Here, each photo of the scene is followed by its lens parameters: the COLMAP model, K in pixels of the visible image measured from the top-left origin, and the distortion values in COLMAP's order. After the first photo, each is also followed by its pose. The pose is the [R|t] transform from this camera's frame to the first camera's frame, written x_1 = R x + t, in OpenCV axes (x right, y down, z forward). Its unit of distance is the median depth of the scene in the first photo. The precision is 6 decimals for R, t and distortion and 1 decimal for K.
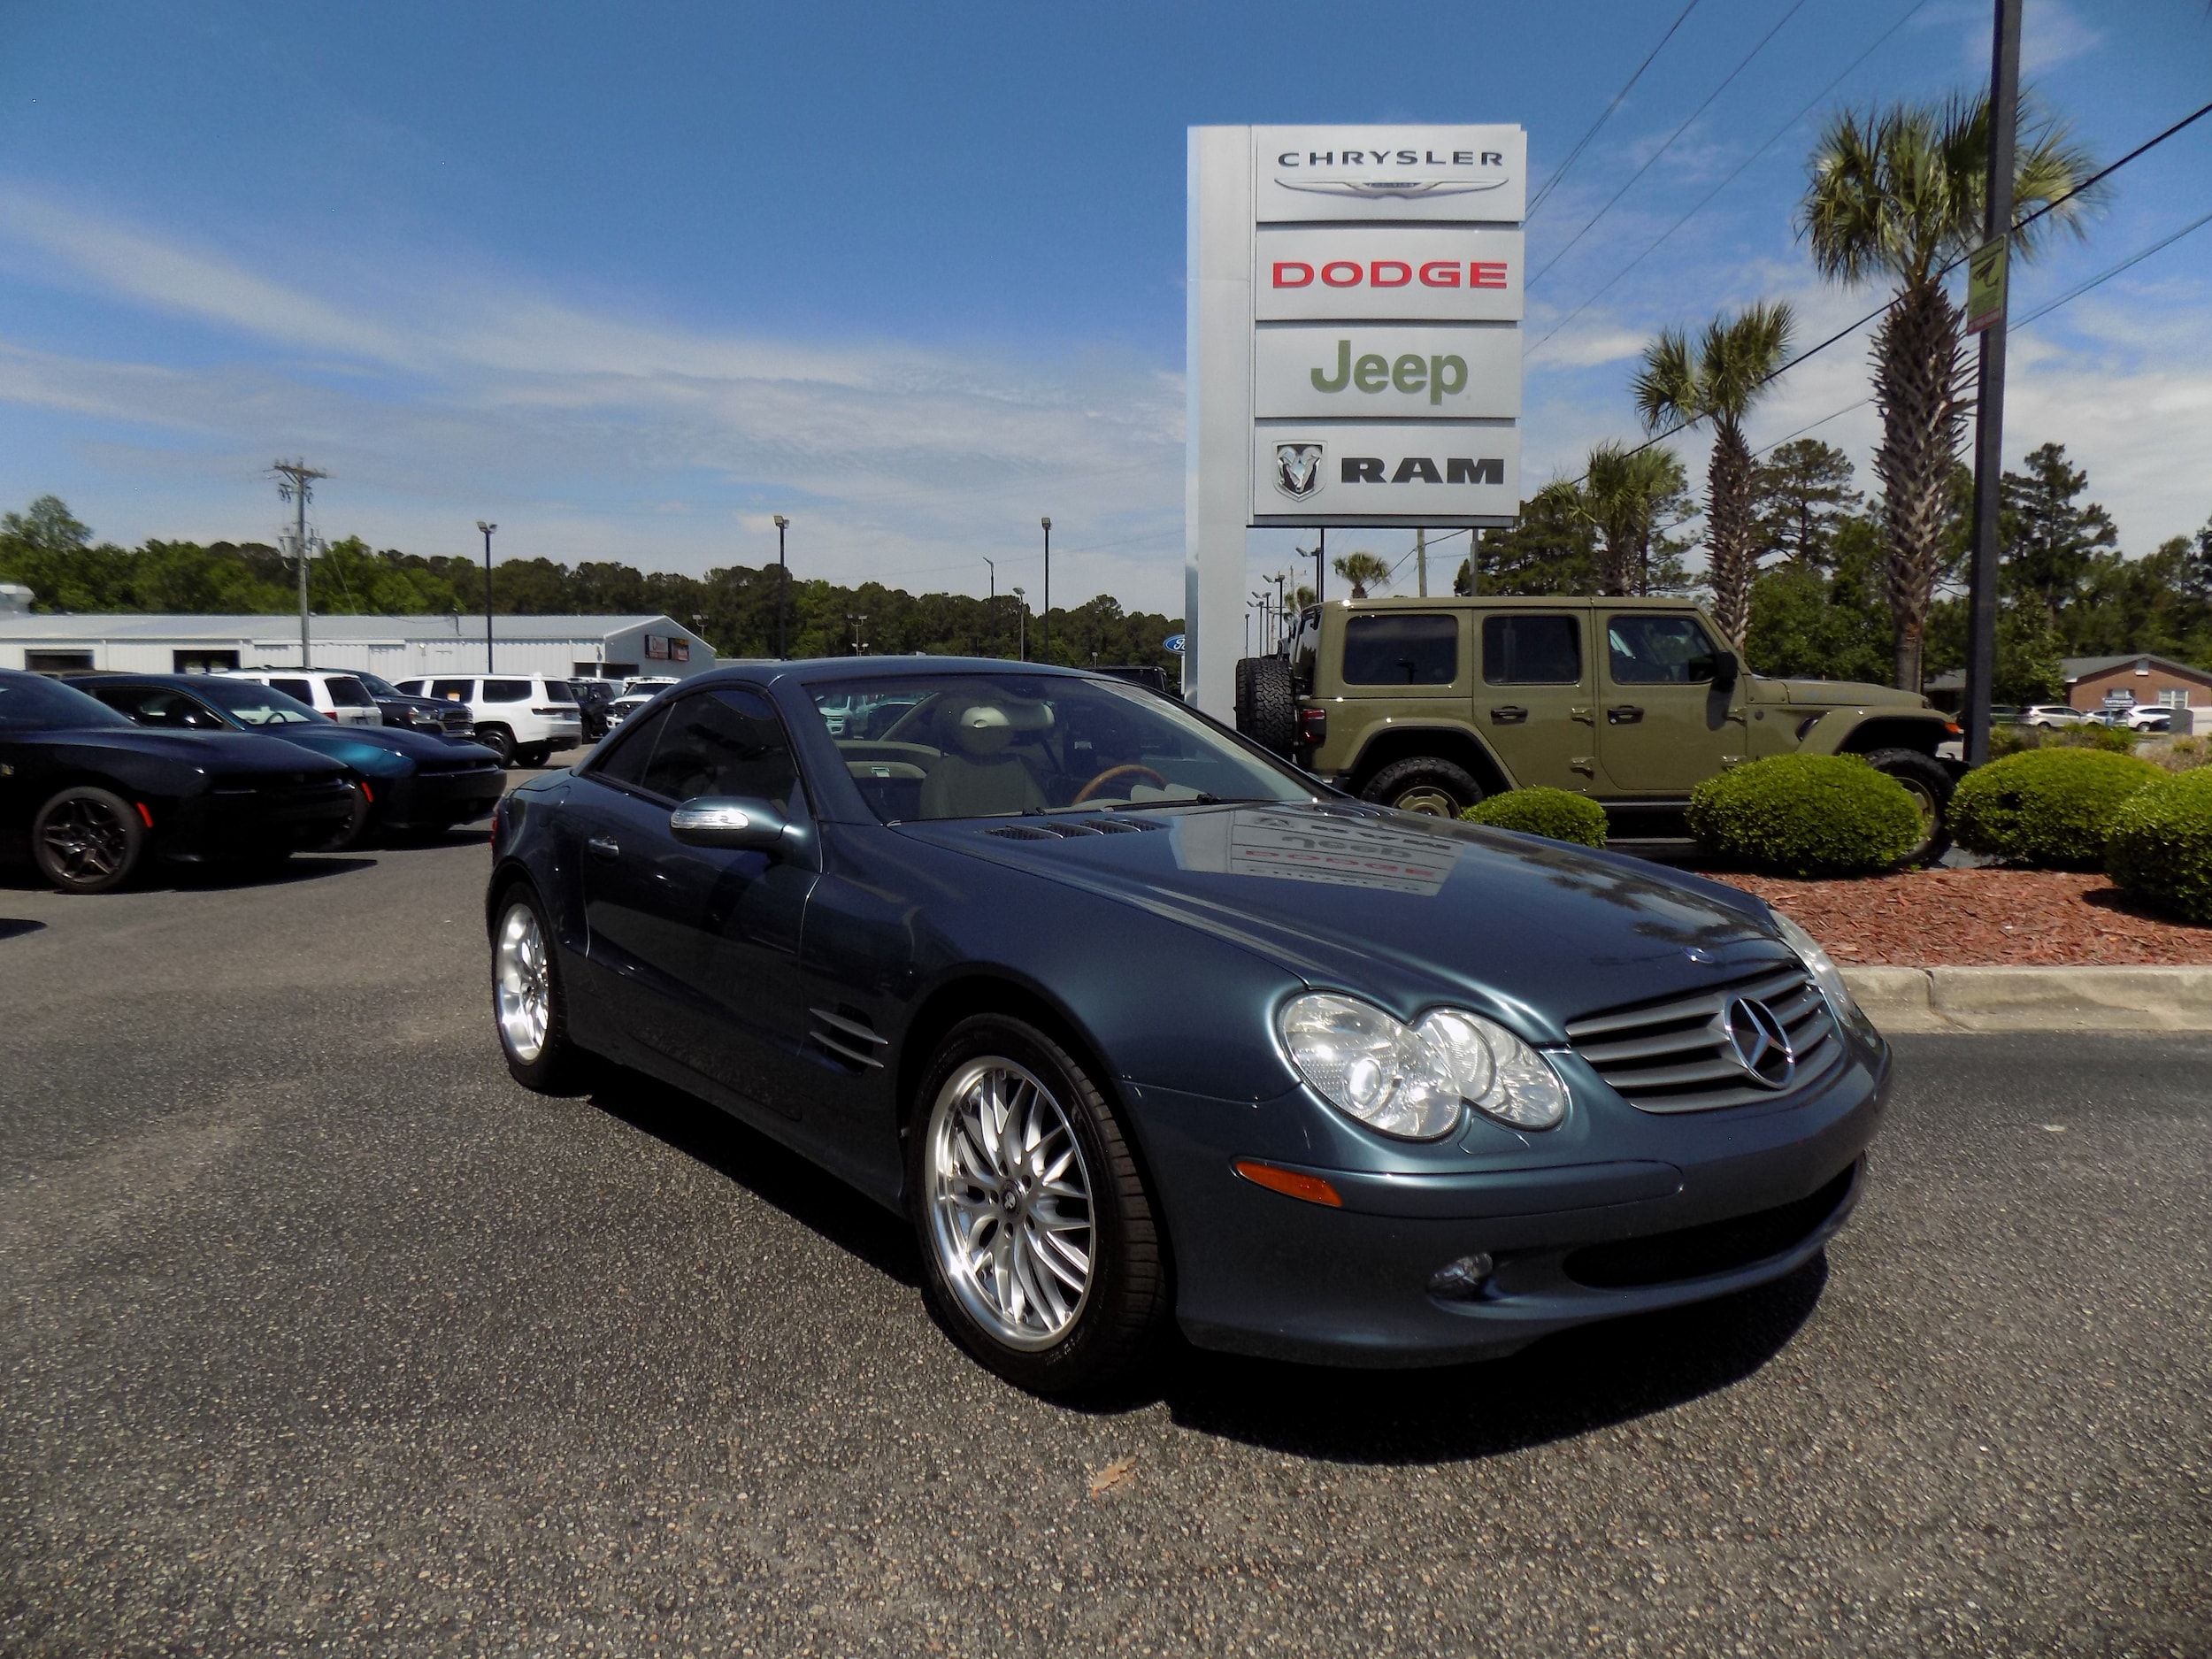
lens RADIAL K [[1481.2, 0, 1104.1], [0, 1481.2, 824.1], [0, 0, 1]] dist [-0.075455, 0.069505]
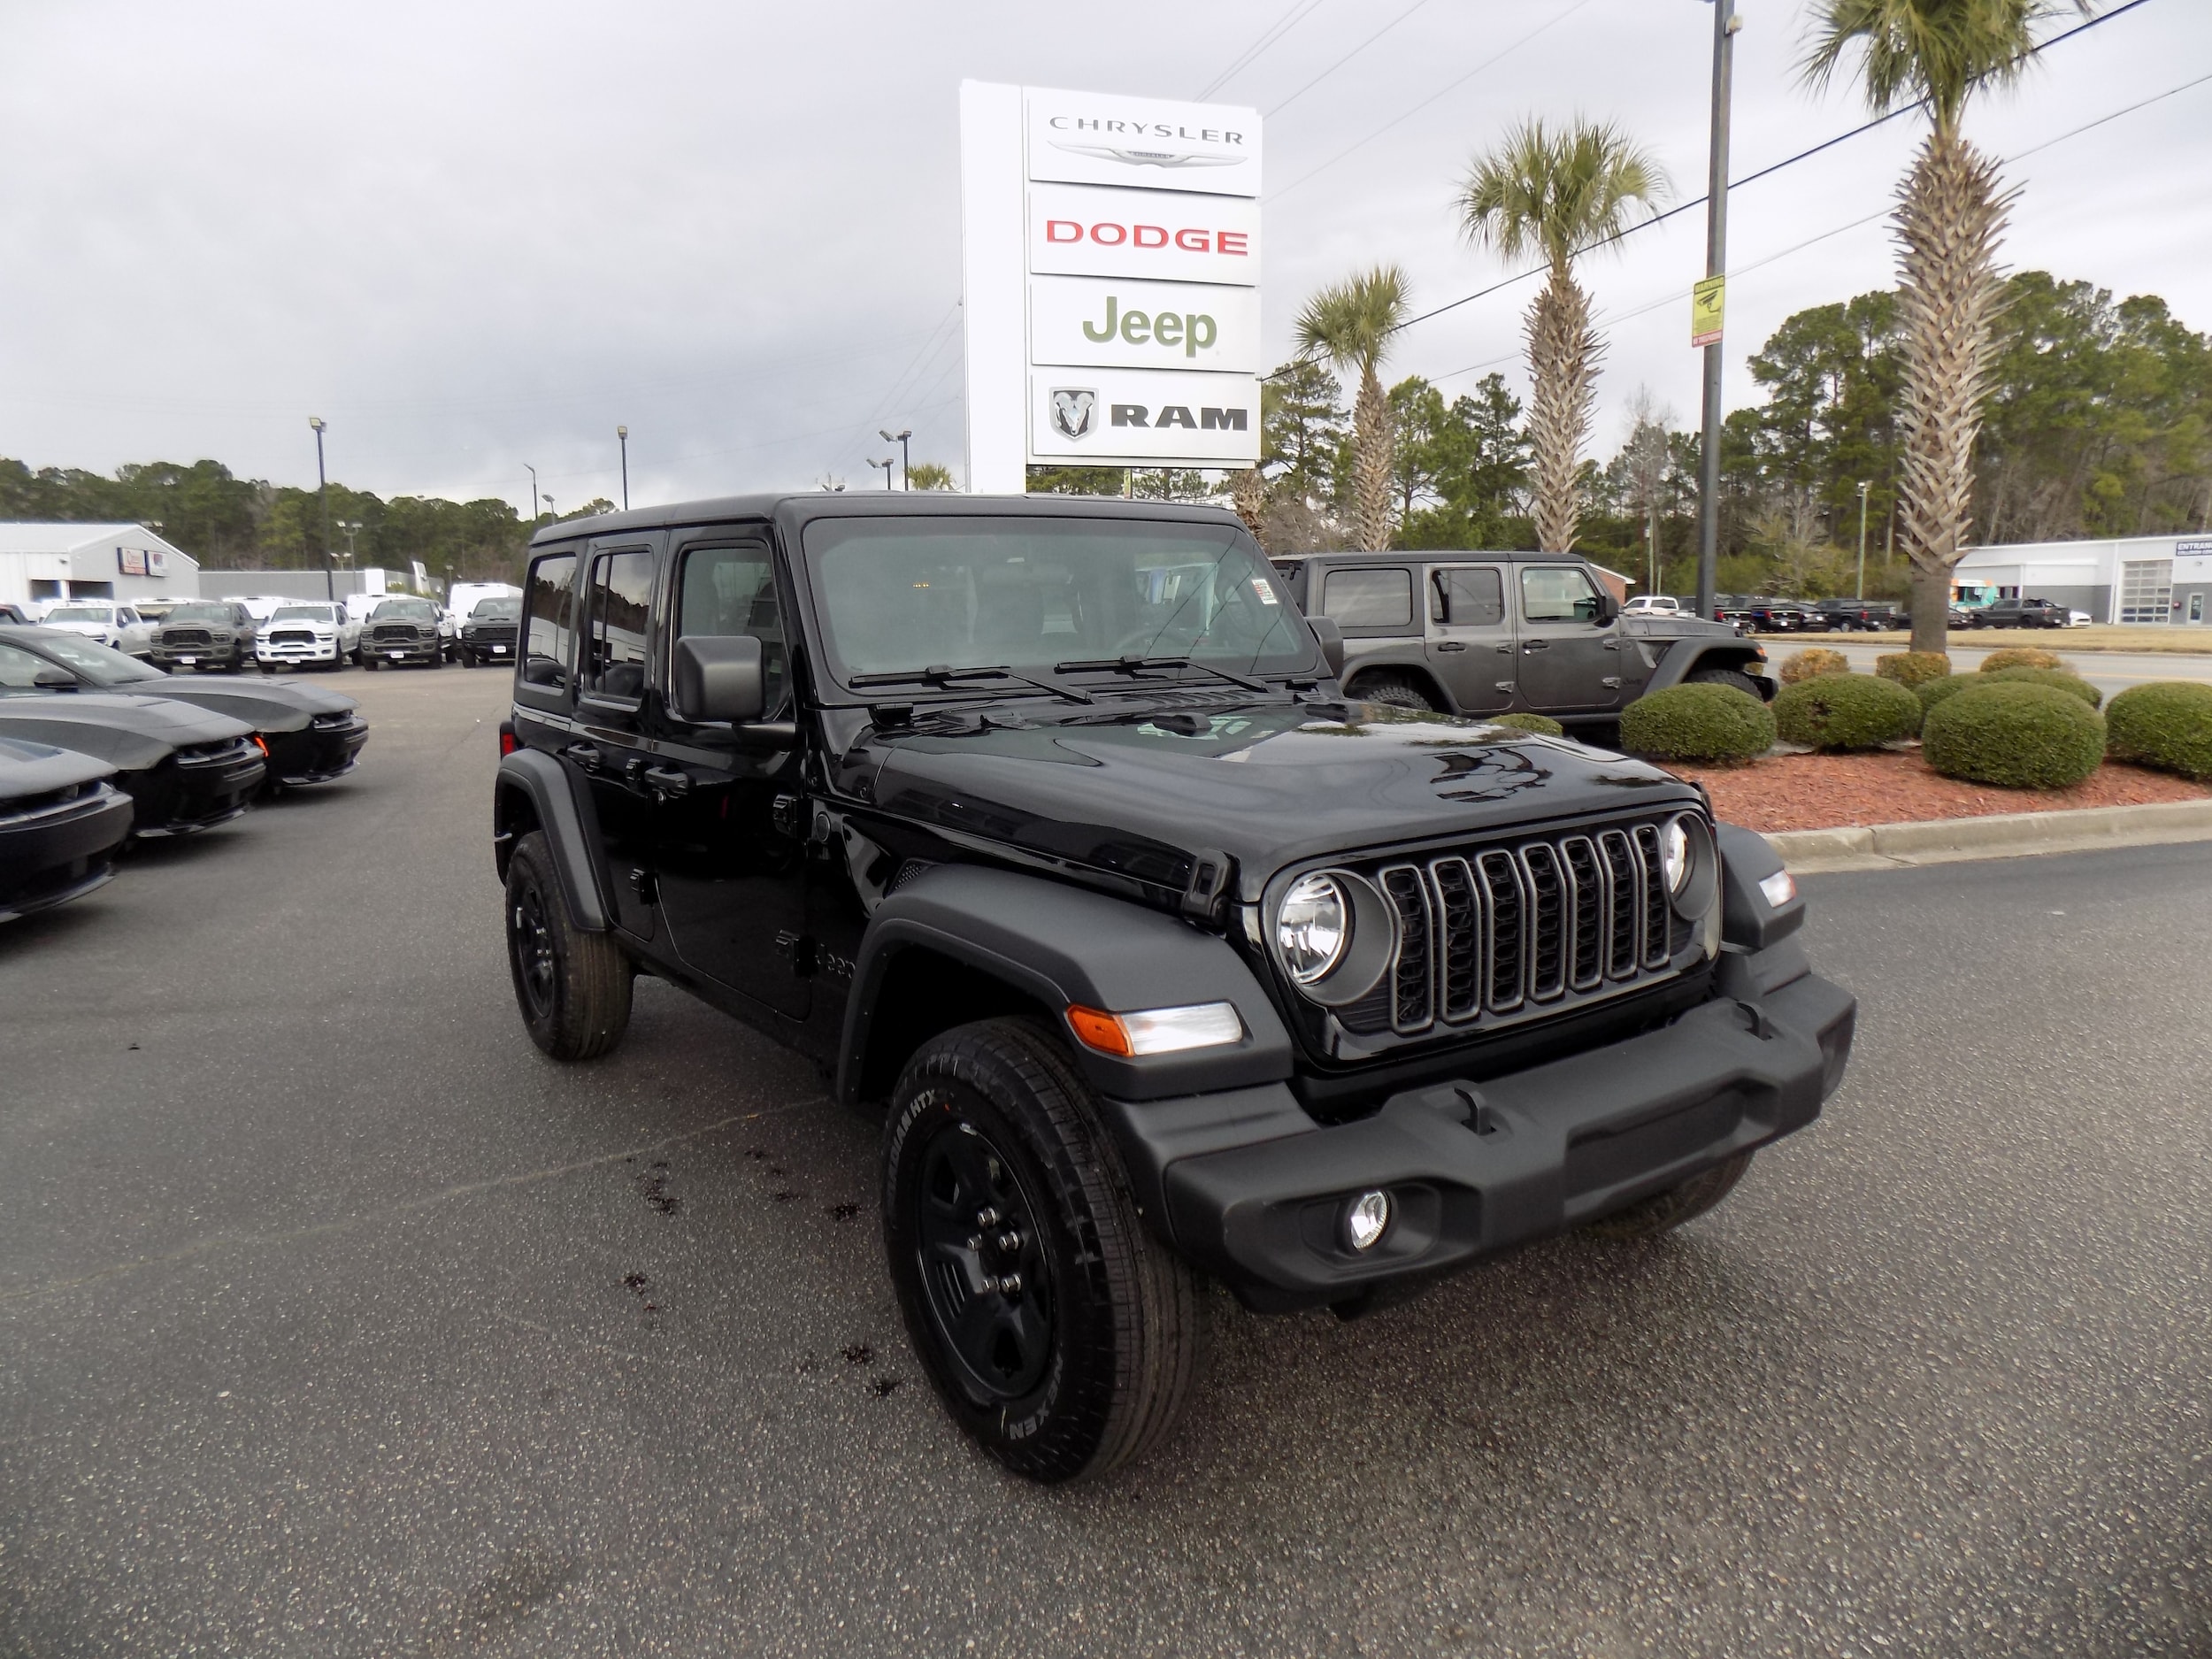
lens RADIAL K [[1486.1, 0, 1106.7], [0, 1486.1, 822.7], [0, 0, 1]] dist [-0.077113, 0.073521]
pose [[0.943602, -0.060598, 0.325490, -0.222986], [0.039879, 0.996753, 0.069957, -0.014371], [-0.328672, -0.053031, 0.942954, -0.057059]]
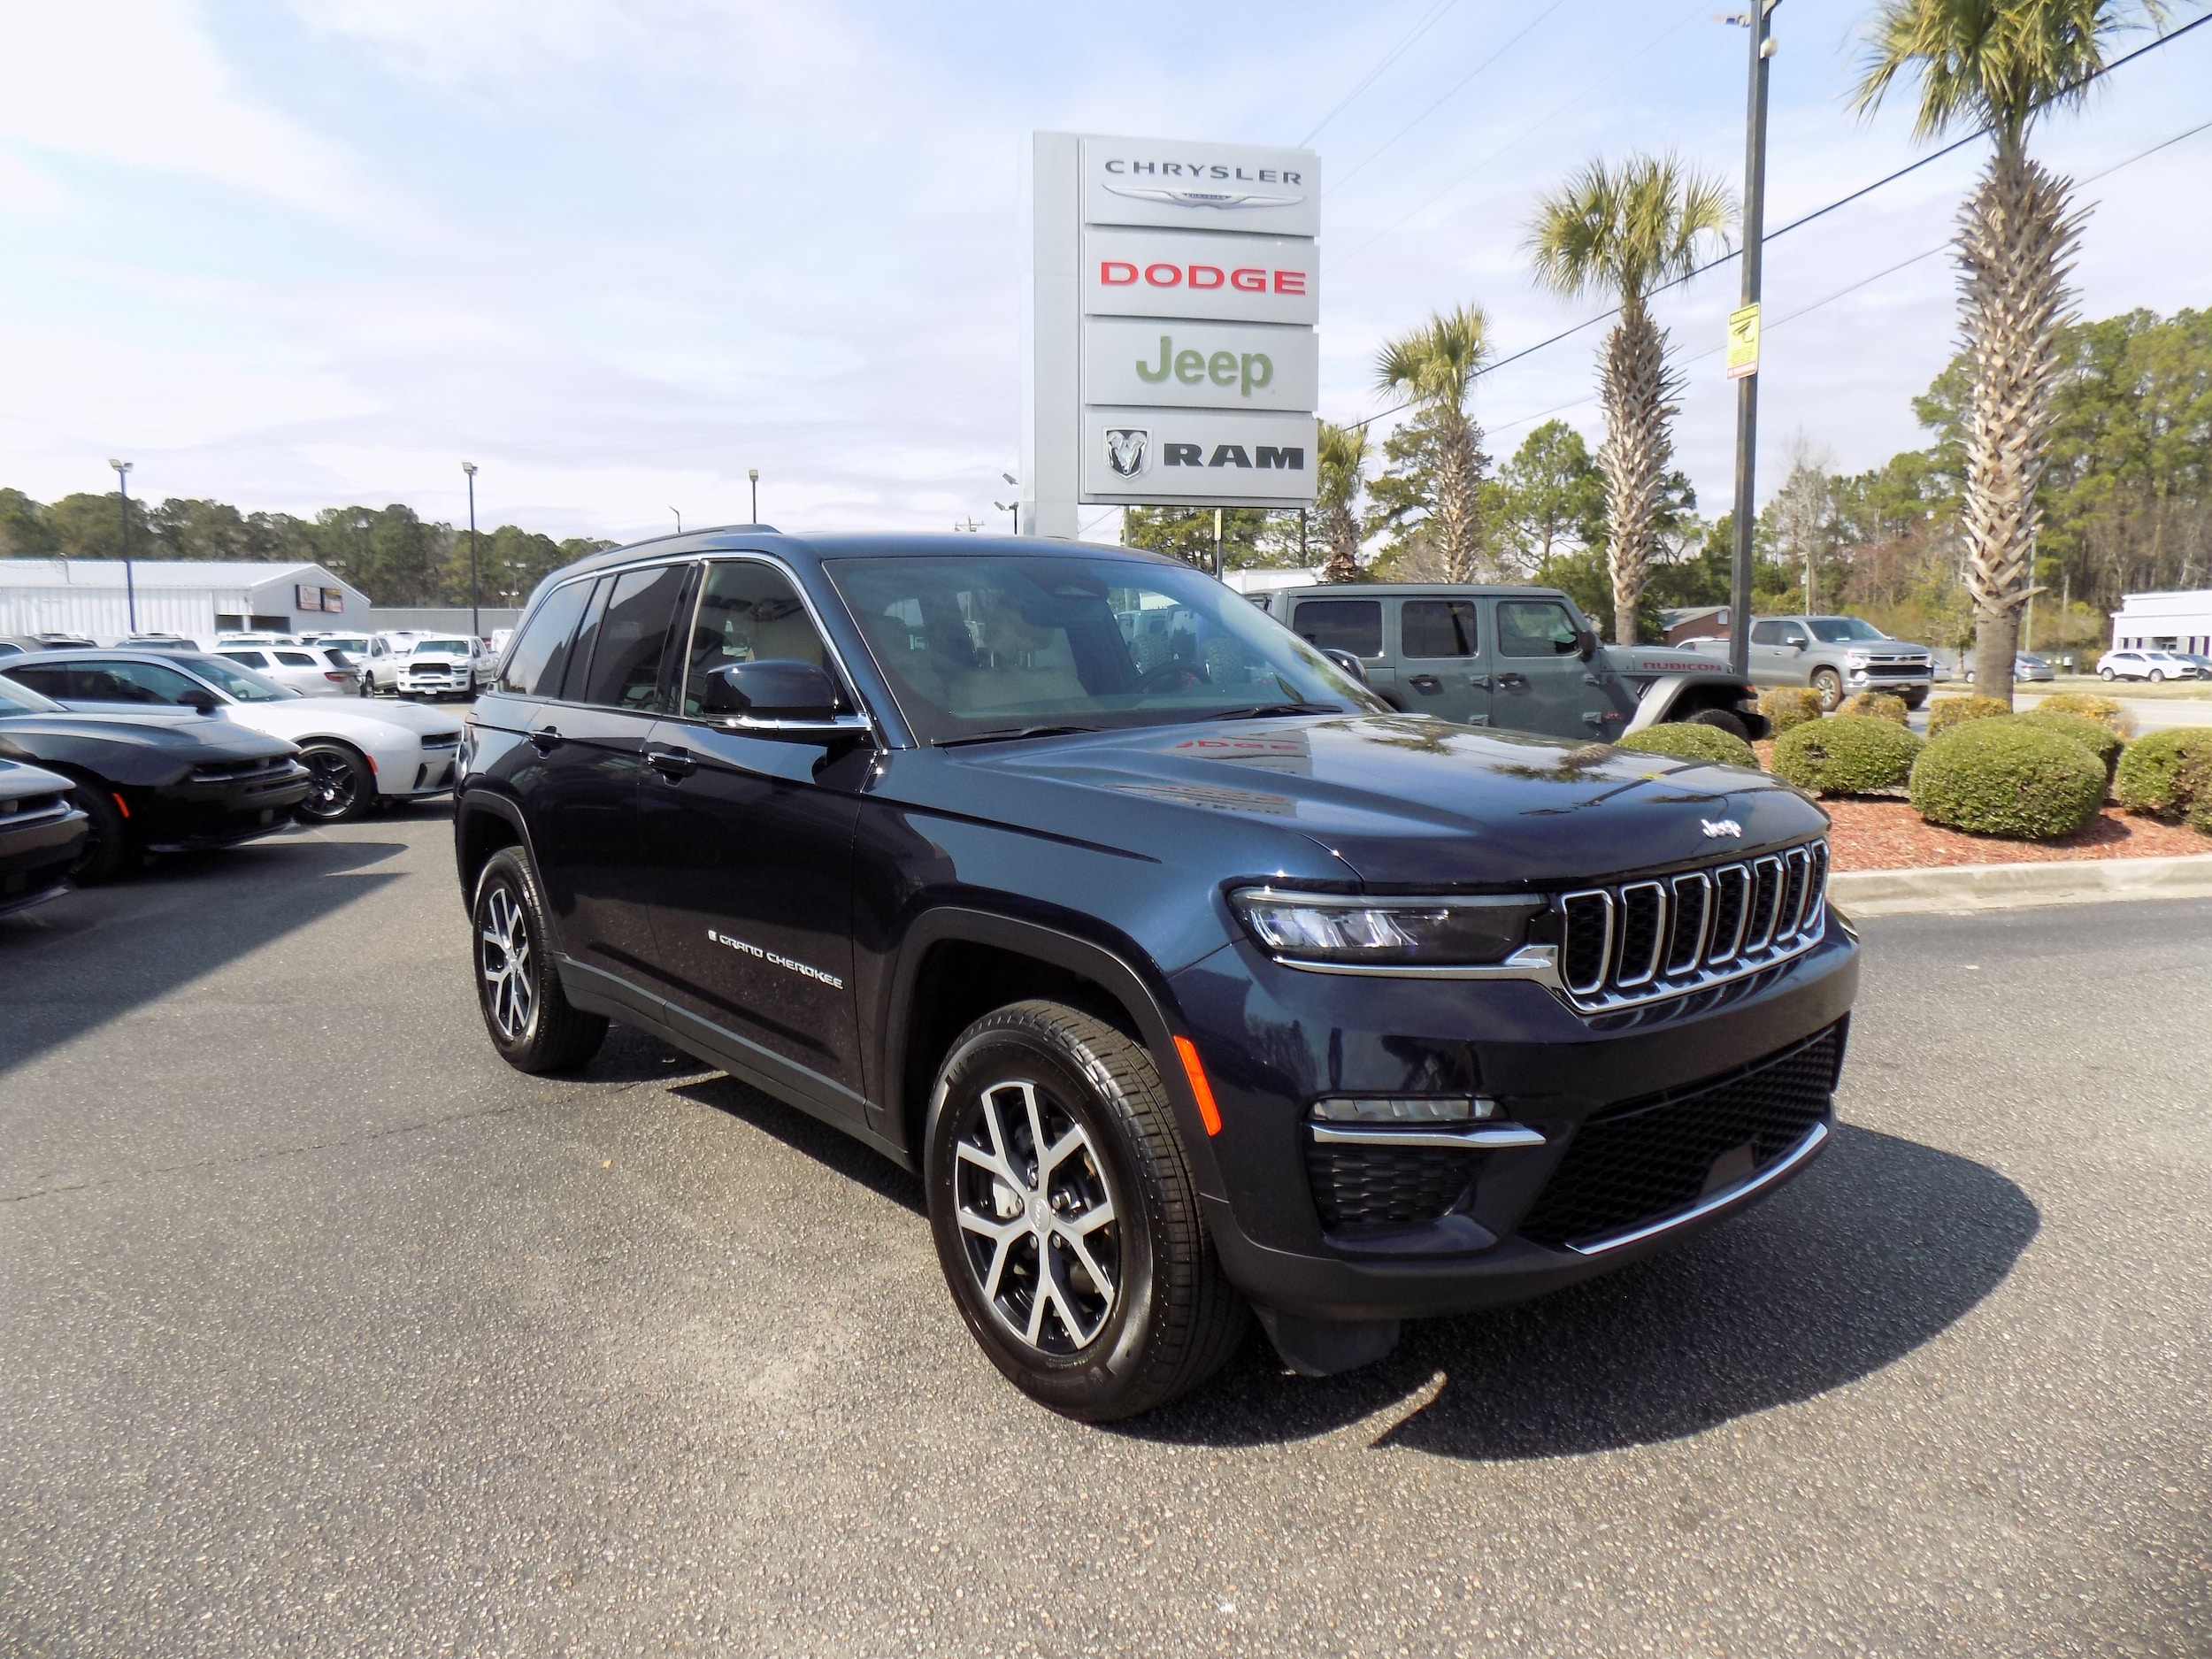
lens RADIAL K [[1484.1, 0, 1107.0], [0, 1484.1, 822.2], [0, 0, 1]] dist [-0.070466, 0.067430]
pose [[0.972203, -0.031301, 0.232037, -0.148323], [0.023242, 0.999031, 0.037385, -0.007286], [-0.232982, -0.030953, 0.971988, -0.077079]]
